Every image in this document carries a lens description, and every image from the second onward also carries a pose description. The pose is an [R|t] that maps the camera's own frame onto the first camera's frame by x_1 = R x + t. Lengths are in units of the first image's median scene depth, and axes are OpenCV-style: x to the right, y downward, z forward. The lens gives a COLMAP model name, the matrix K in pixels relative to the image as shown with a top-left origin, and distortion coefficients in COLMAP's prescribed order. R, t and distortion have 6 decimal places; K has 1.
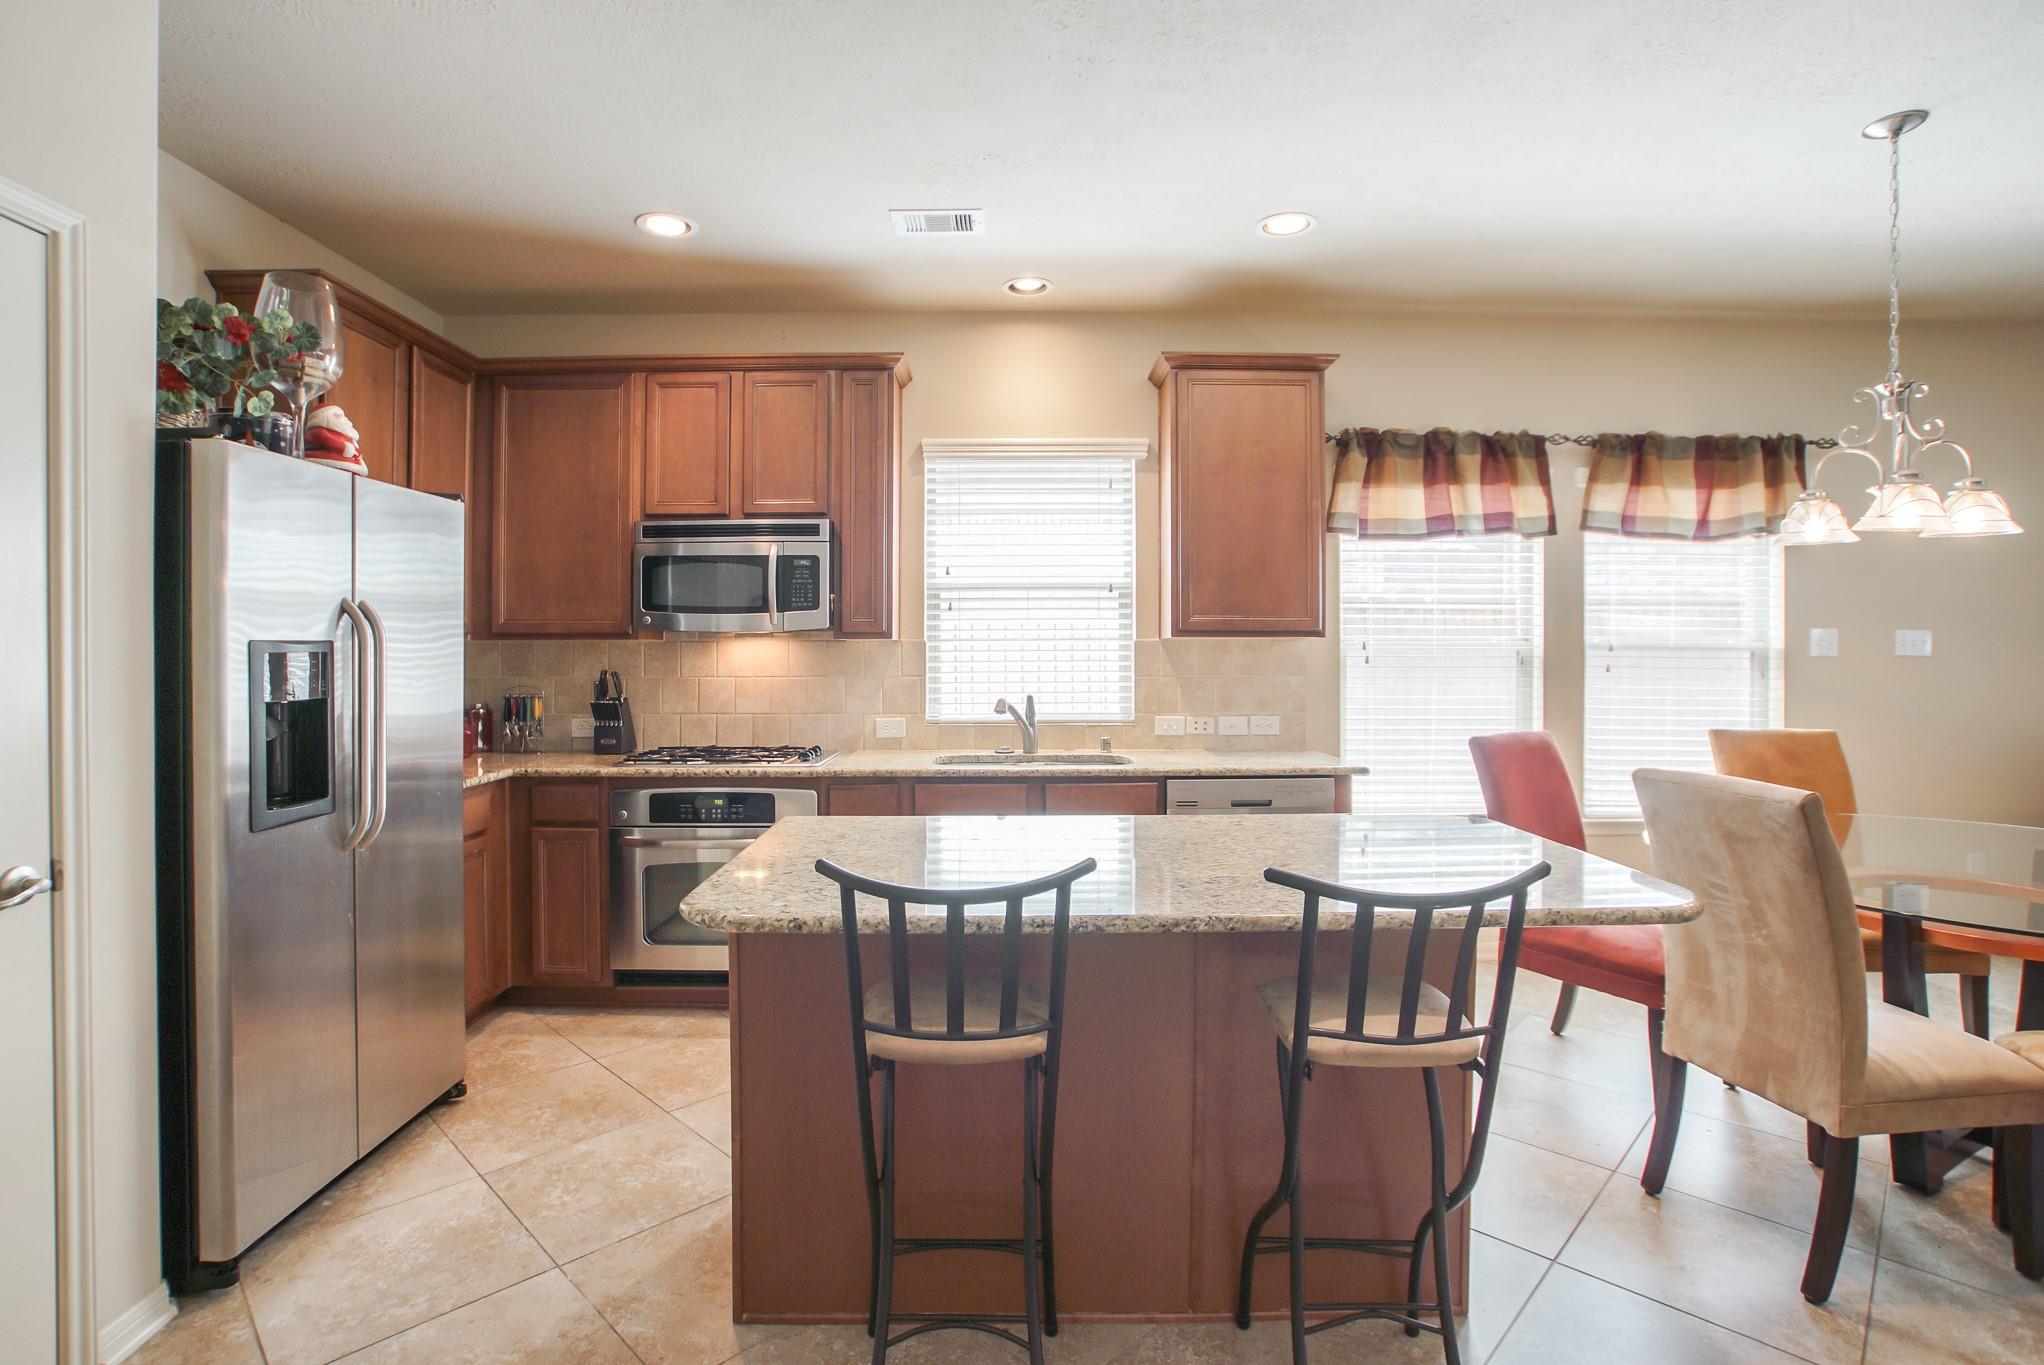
lens RADIAL K [[979.4, 0, 995.9], [0, 979.4, 659.5], [0, 0, 1]] dist [-0.063455, 0.026387]
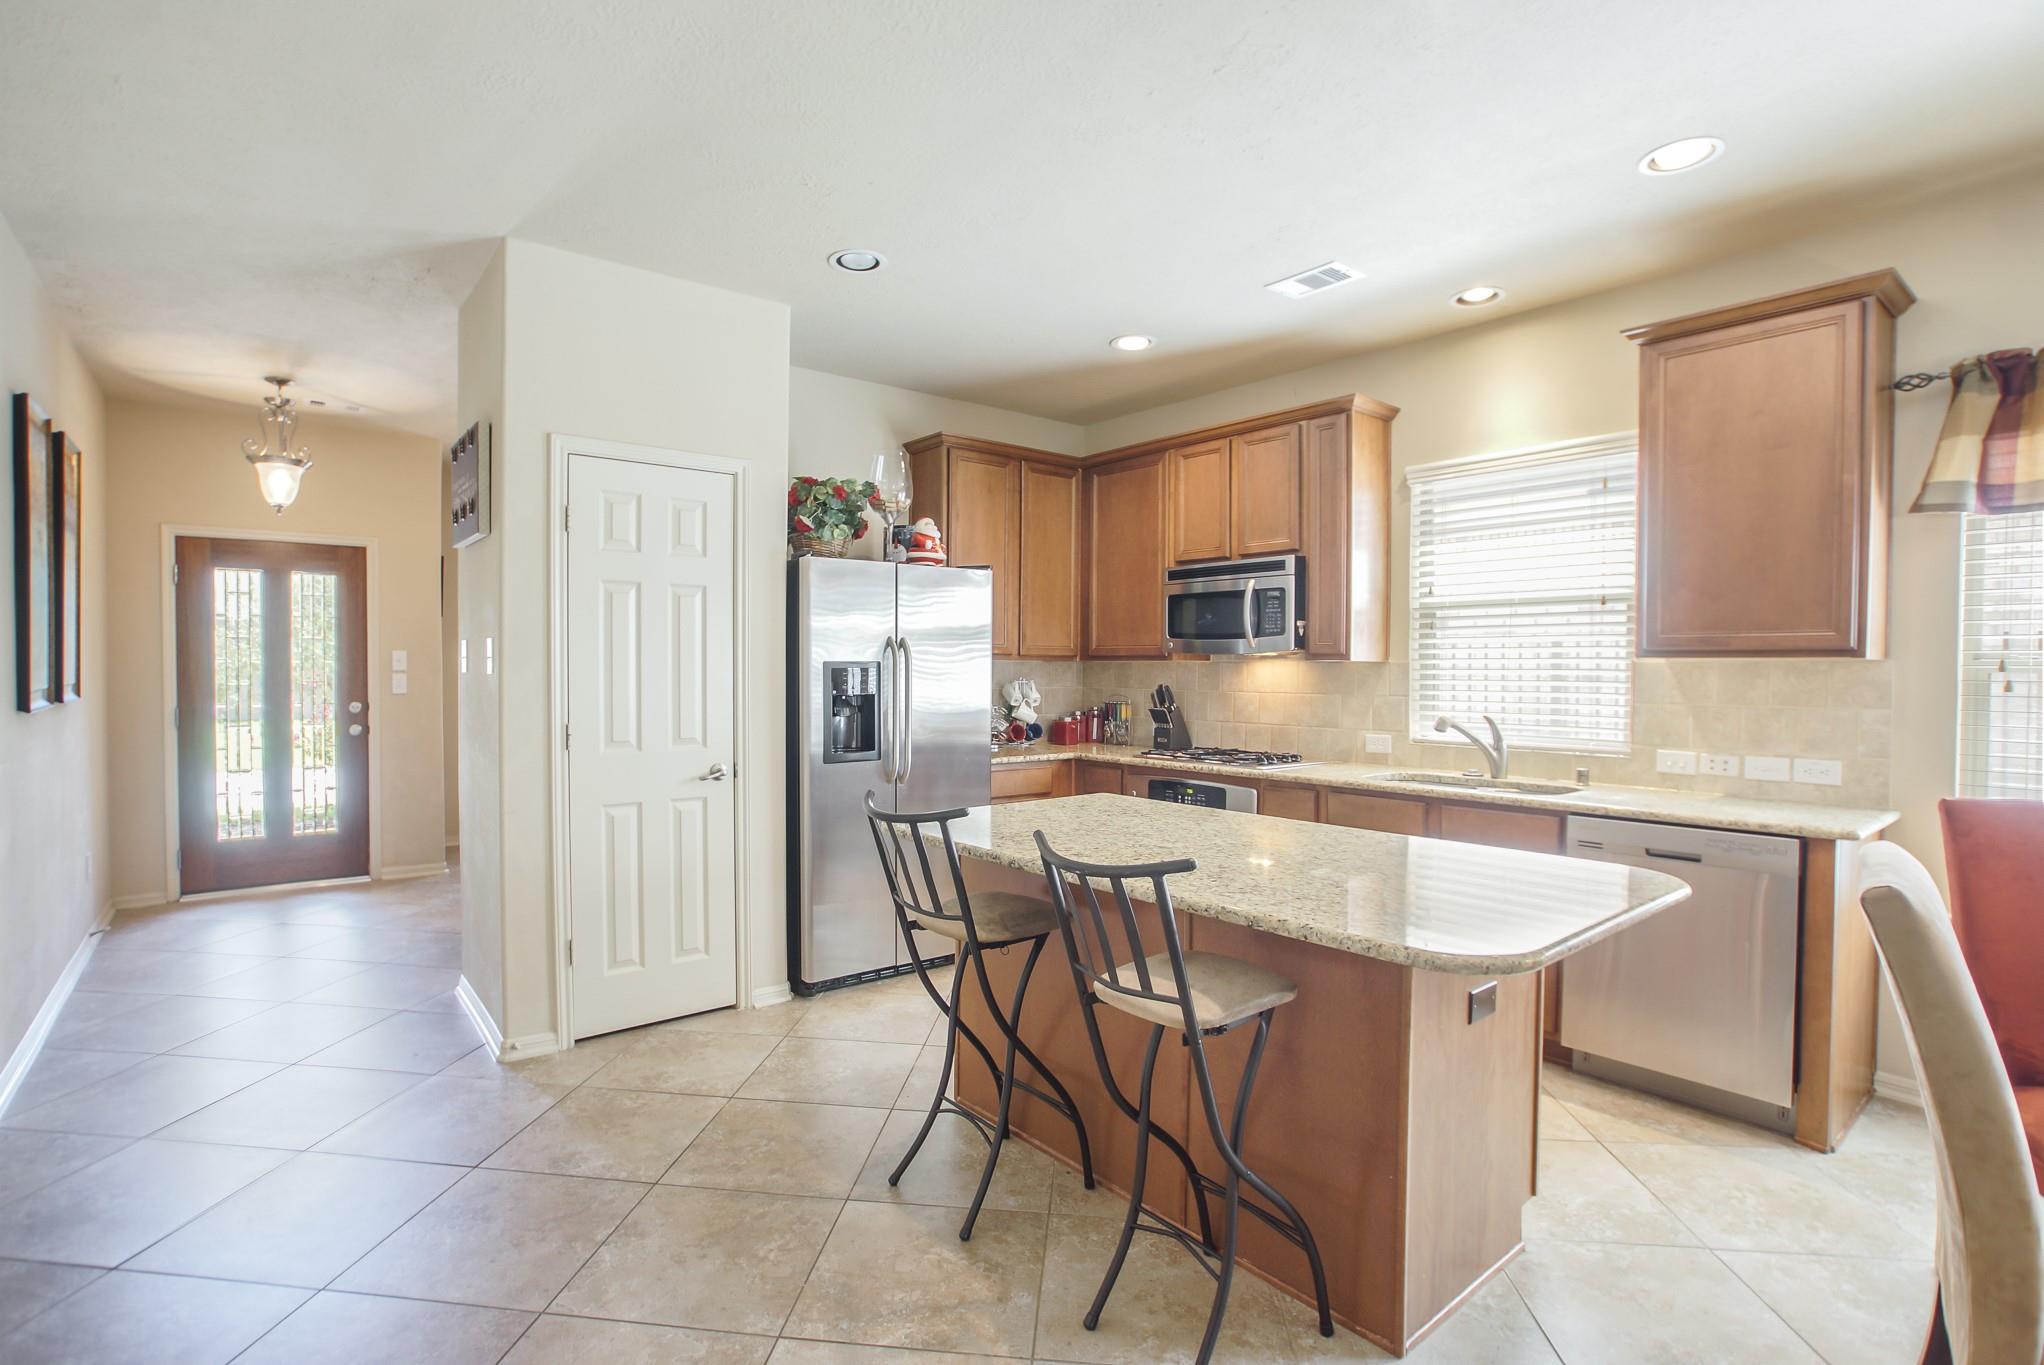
lens RADIAL K [[979.4, 0, 1002.7], [0, 979.4, 686.8], [0, 0, 1]] dist [-0.063455, 0.026387]
pose [[0.623387, 0.019363, -0.781674, 0.471753], [-0.013014, 0.999812, 0.014388, -0.001582], [0.781805, 0.001203, 0.623522, 0.032314]]
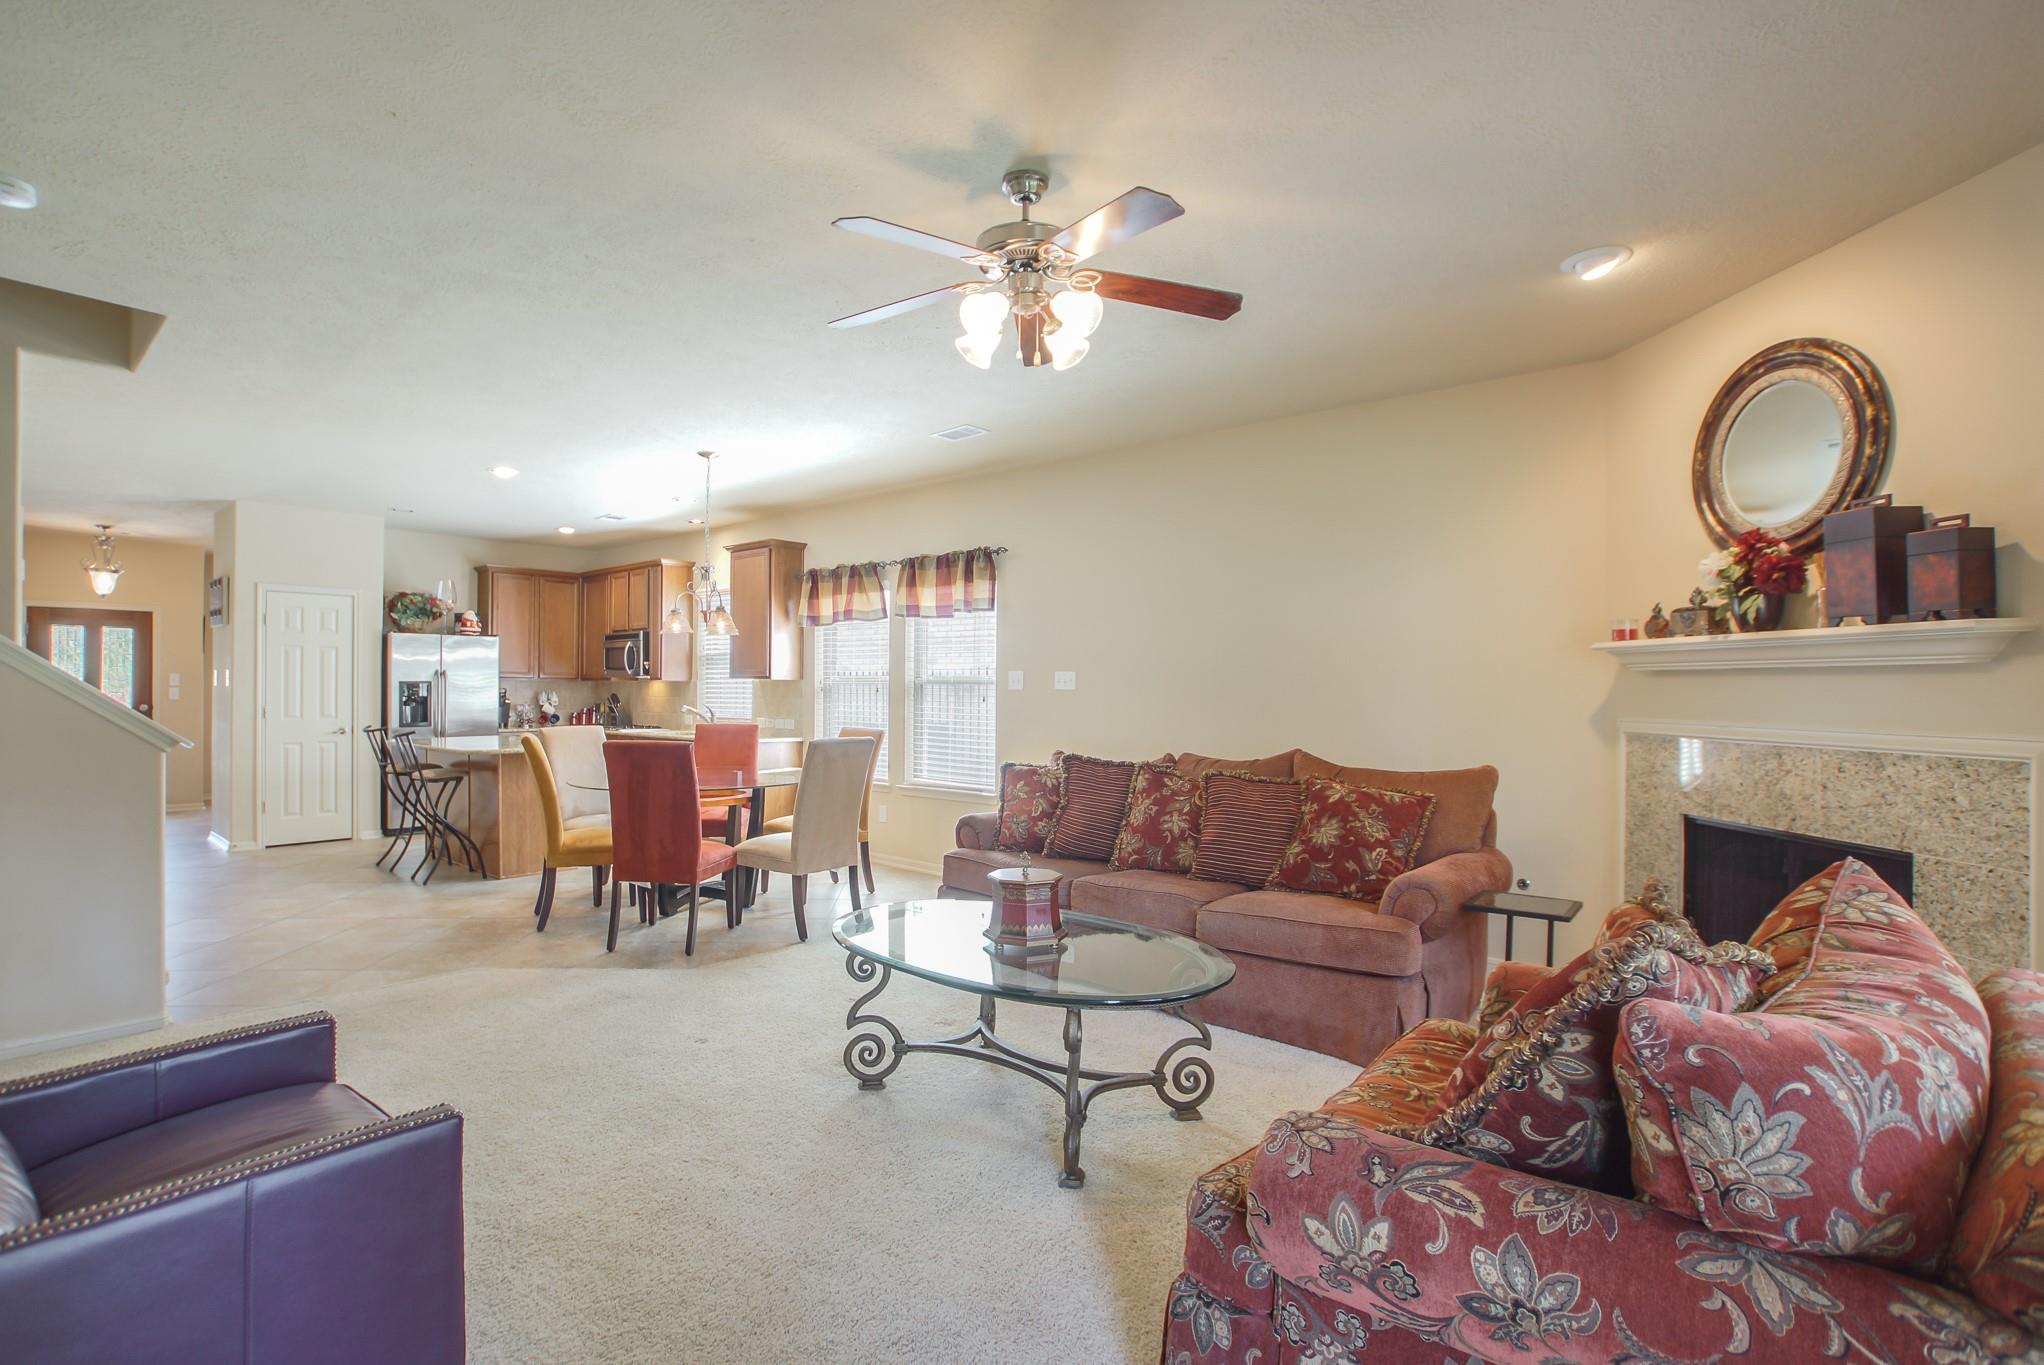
lens RADIAL K [[979.4, 0, 1005.4], [0, 979.4, 681.9], [0, 0, 1]] dist [-0.063455, 0.026387]
pose [[0.750884, -0.001202, -0.660433, 1.951993], [-0.010537, 0.999849, -0.013801, 0.007010], [0.660350, 0.017322, 0.750758, -0.190927]]
